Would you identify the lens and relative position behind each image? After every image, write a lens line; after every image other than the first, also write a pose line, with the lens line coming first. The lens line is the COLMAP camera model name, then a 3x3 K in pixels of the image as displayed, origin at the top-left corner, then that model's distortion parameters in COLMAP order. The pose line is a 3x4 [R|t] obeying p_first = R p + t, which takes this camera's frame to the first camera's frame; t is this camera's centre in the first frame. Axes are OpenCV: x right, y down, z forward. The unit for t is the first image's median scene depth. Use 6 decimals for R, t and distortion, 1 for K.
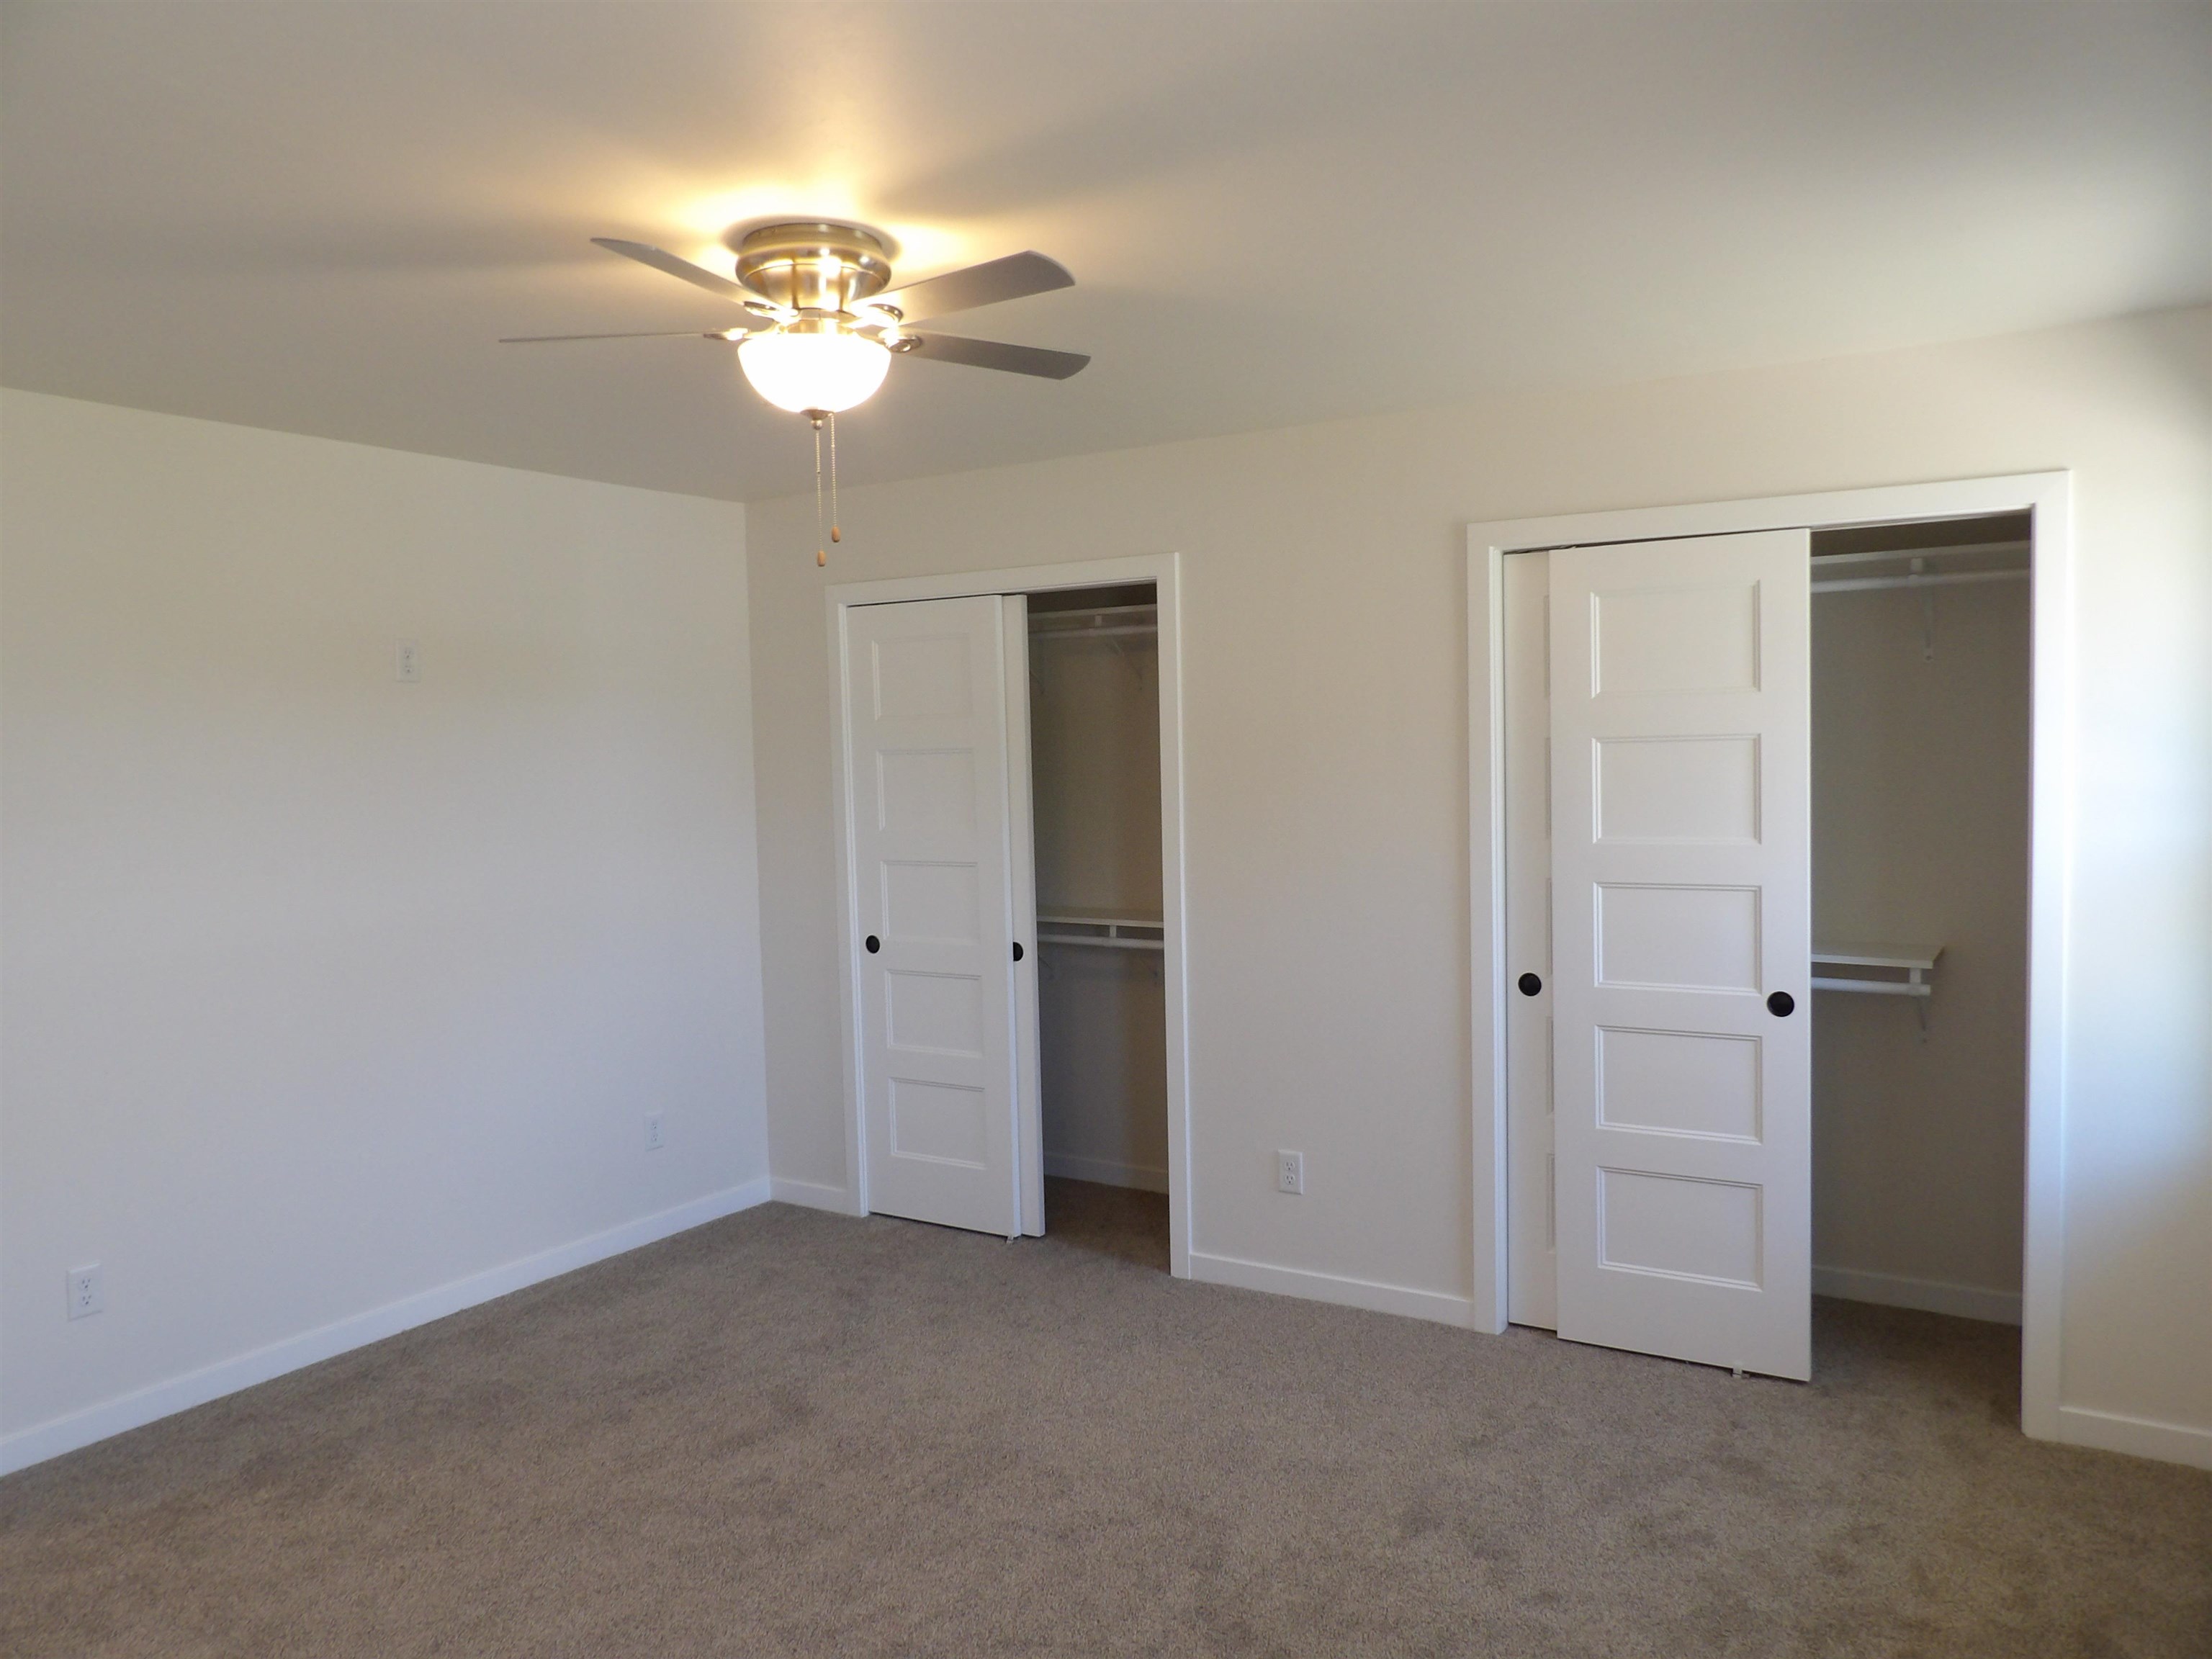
lens RADIAL K [[1554.8, 0, 1106.0], [0, 1554.8, 829.5], [0, 0, 1]] dist [-0.076659, 0.104732]
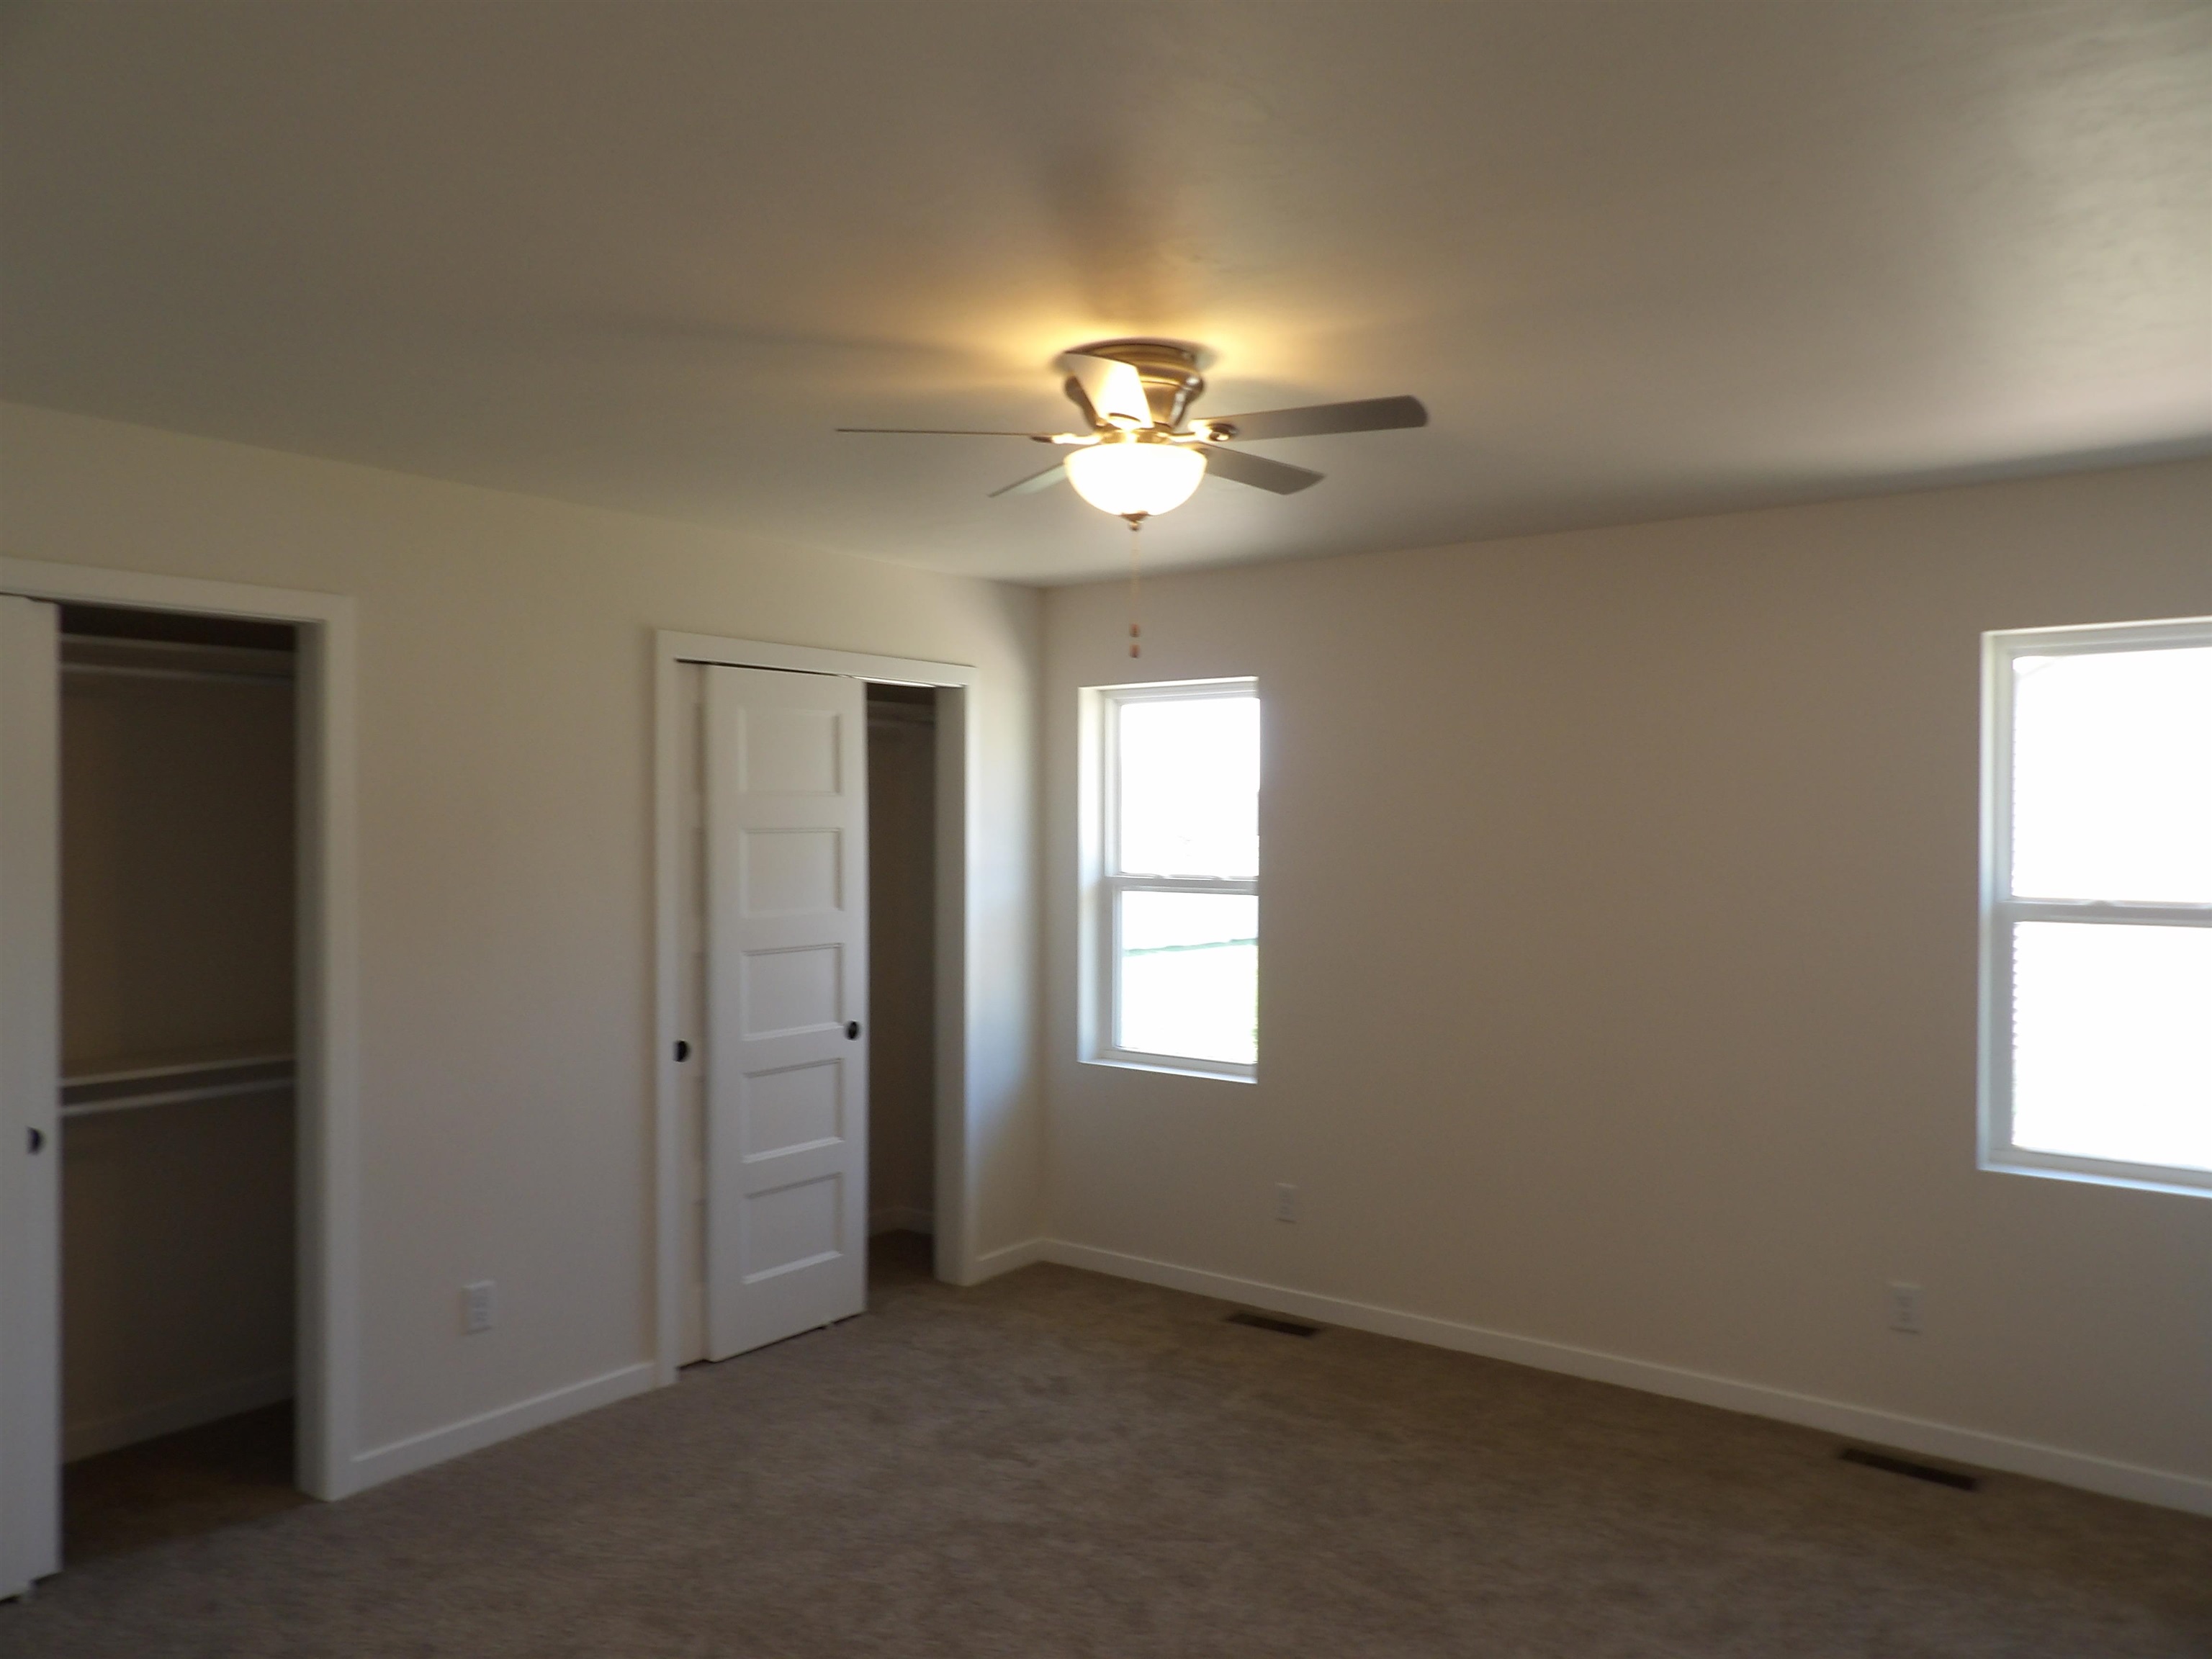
lens RADIAL K [[1551.9, 0, 1106.0], [0, 1551.9, 829.5], [0, 0, 1]] dist [-0.036350, 0.044737]
pose [[0.106893, 0.014986, 0.994158, -0.831808], [0.048748, 0.998605, -0.020294, -0.021515], [-0.993075, 0.050633, 0.106013, 0.598406]]
